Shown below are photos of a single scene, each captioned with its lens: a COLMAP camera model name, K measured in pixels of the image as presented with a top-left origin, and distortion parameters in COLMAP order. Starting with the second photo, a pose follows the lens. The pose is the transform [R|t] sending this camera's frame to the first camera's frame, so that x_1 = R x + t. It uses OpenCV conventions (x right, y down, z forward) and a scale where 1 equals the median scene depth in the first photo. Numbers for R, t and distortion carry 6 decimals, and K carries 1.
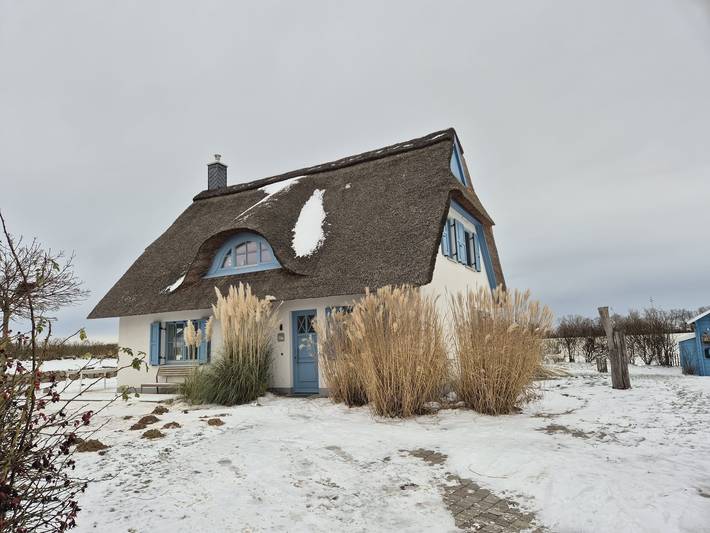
lens RADIAL K [[491.0, 0, 355.0], [0, 491.0, 266.5], [0, 0, 1]] dist [0.008882, 0.001447]
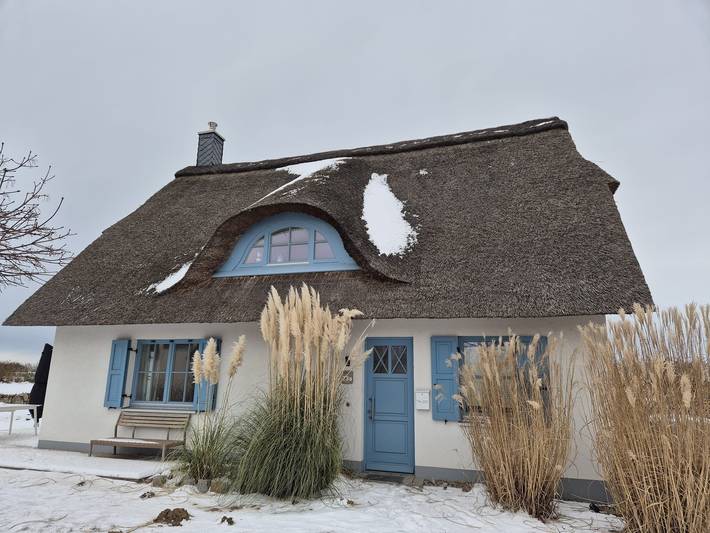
lens RADIAL K [[491.0, 0, 355.0], [0, 491.0, 266.5], [0, 0, 1]] dist [0.008882, 0.001447]
pose [[0.980767, 0.102630, 0.166021, -0.230705], [-0.089640, 0.992430, -0.083950, 0.047940], [-0.173380, 0.067453, 0.982542, 0.322858]]
